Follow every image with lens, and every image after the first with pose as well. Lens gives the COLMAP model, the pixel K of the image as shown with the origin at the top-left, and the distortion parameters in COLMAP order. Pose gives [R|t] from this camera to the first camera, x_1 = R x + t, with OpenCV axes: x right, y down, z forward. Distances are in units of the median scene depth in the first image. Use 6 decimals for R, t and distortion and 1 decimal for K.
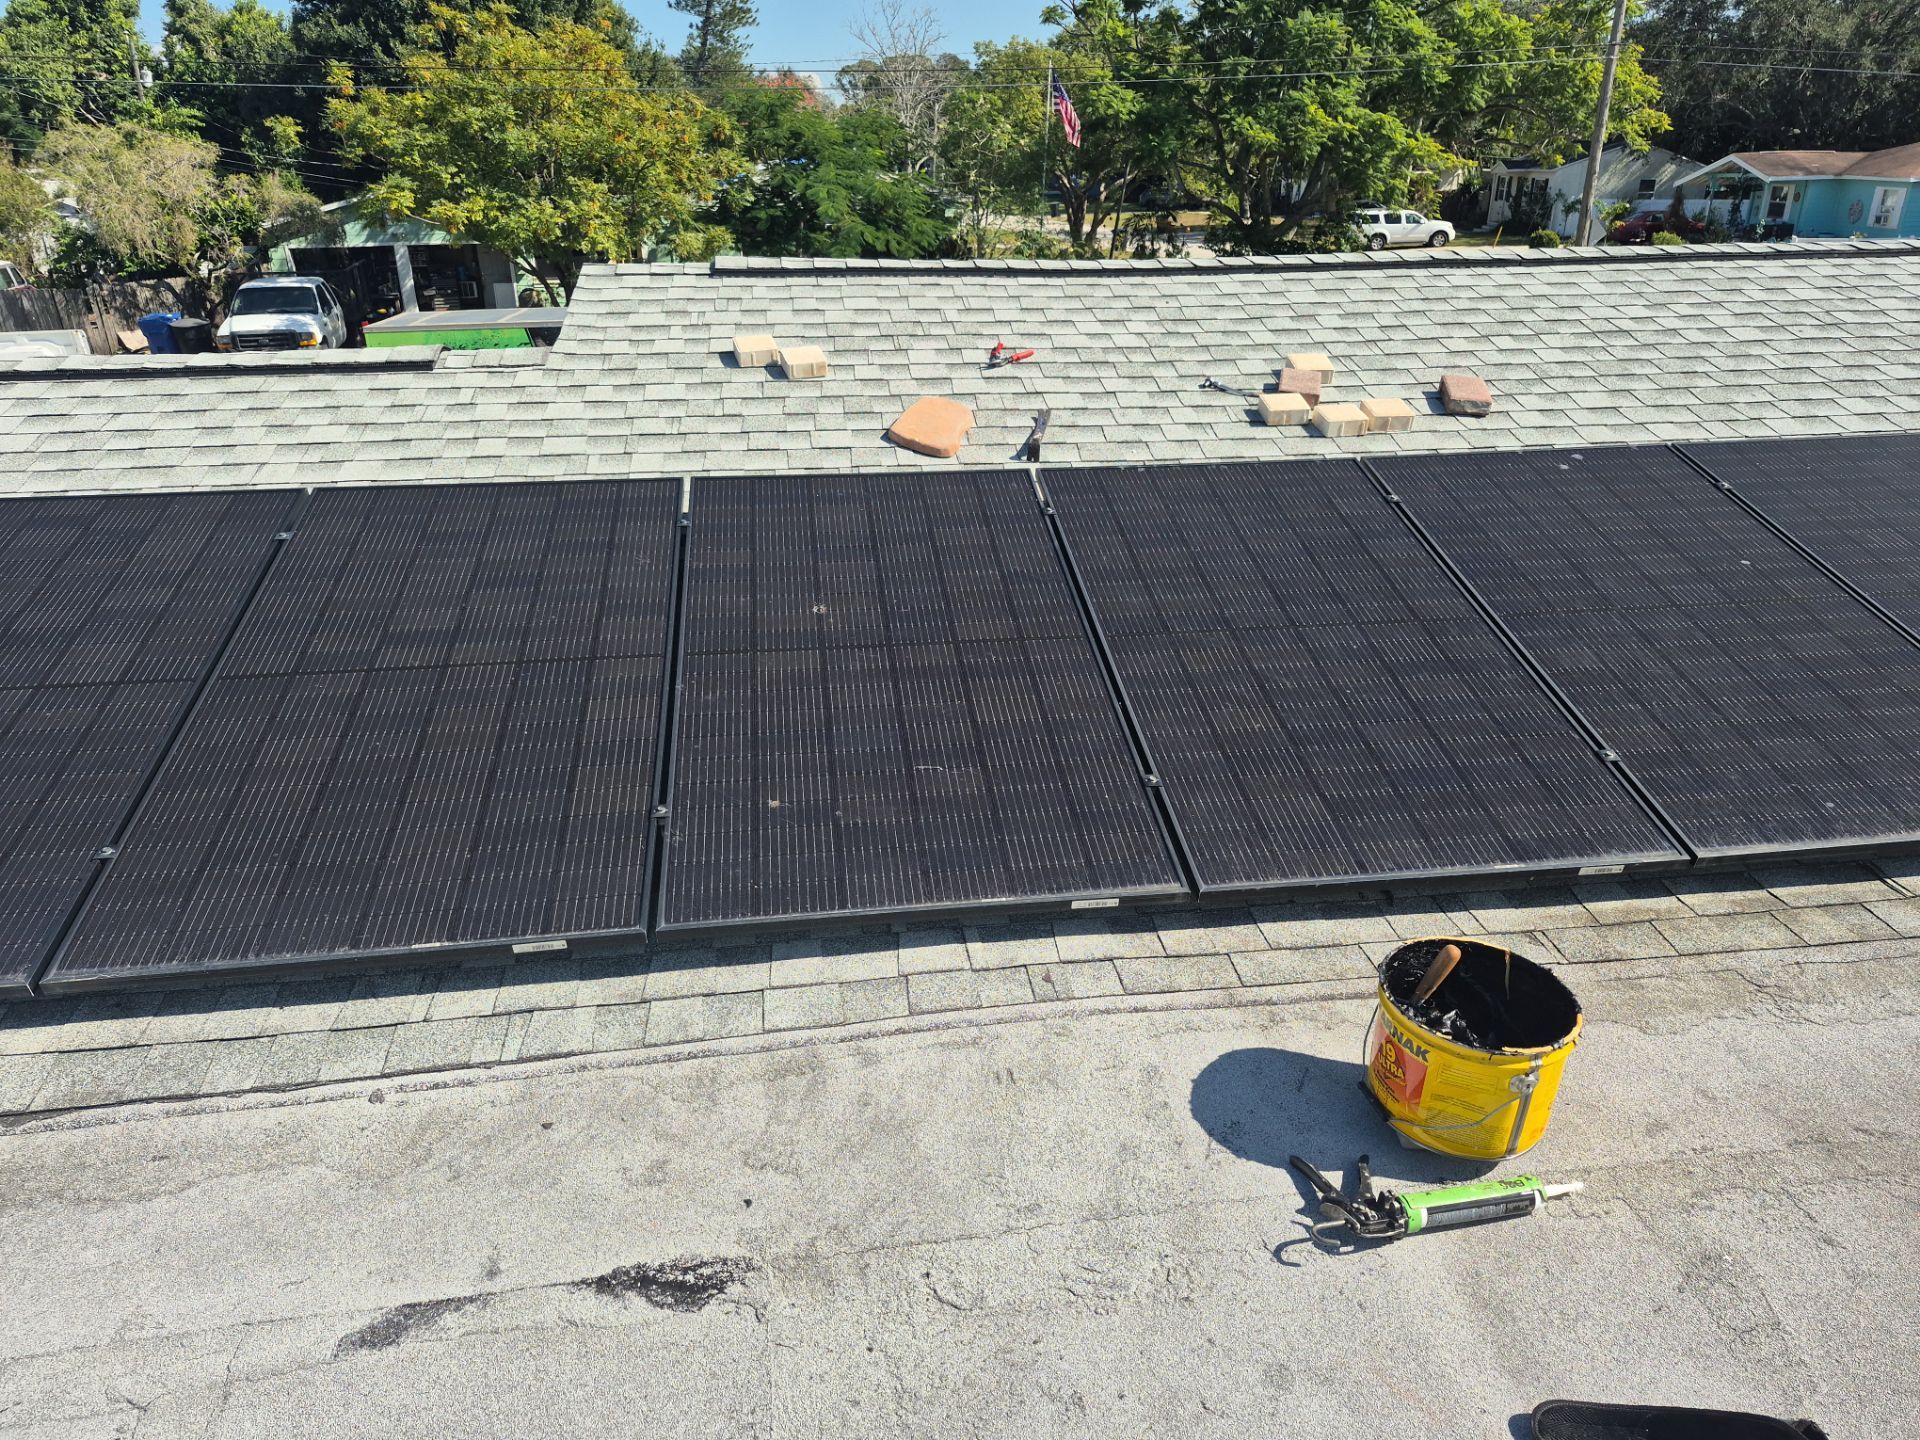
lens RADIAL K [[1308.9, 0, 963.7], [0, 1308.9, 725.8], [0, 0, 1]] dist [0.094419, -0.113412]
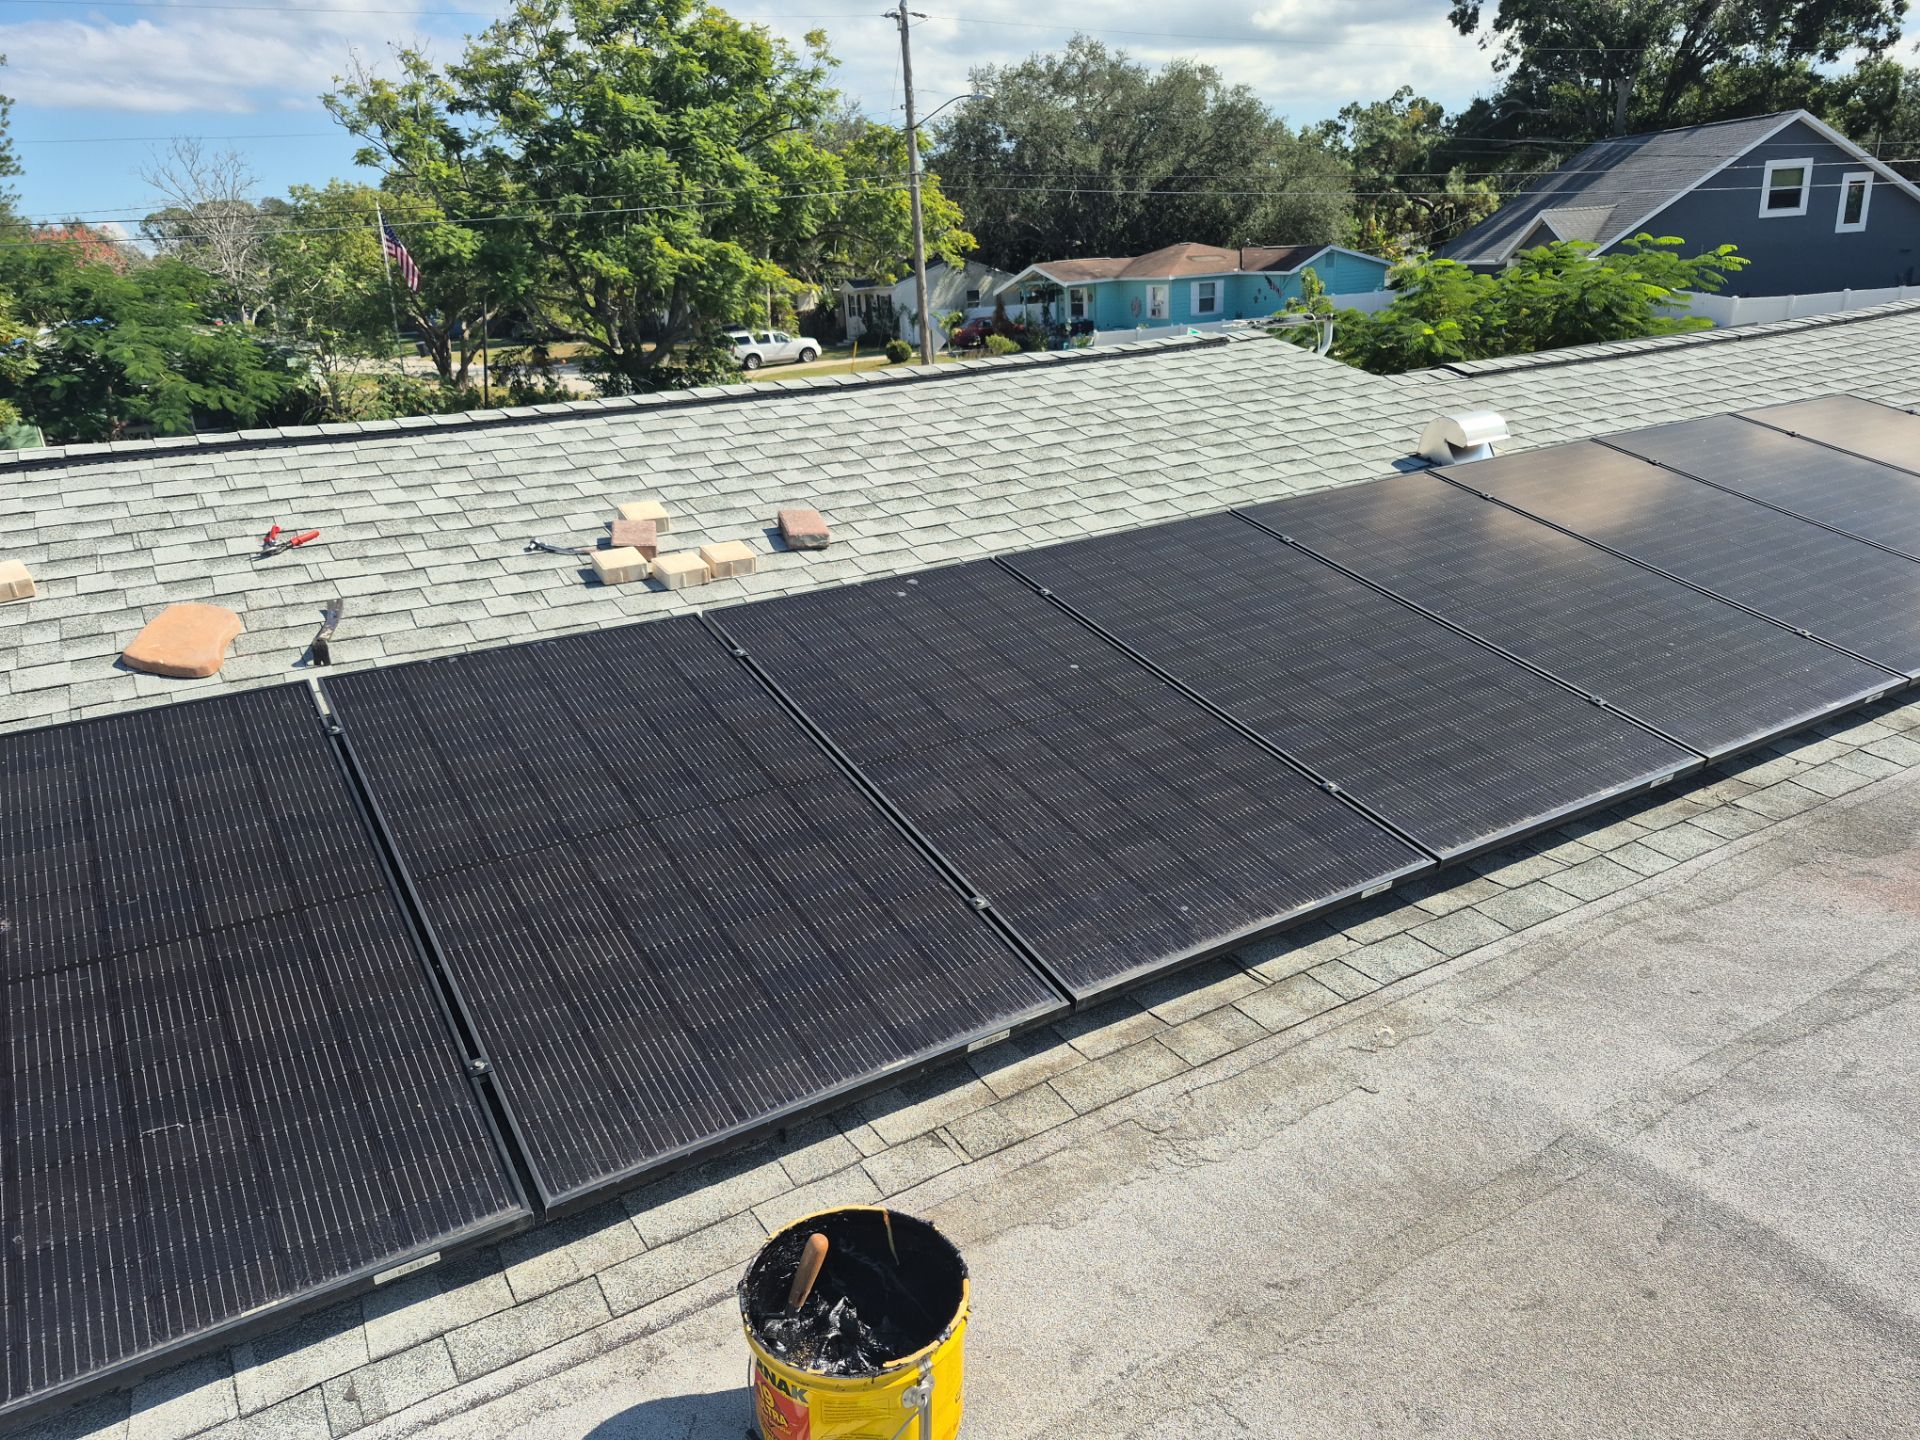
lens RADIAL K [[1333.1, 0, 920.1], [0, 1333.1, 731.1], [0, 0, 1]] dist [0.098459, -0.130734]
pose [[0.917978, -0.174666, 0.356102, 0.082603], [0.204619, 0.977667, -0.047937, -0.039633], [-0.339776, 0.116870, 0.933217, 0.070489]]
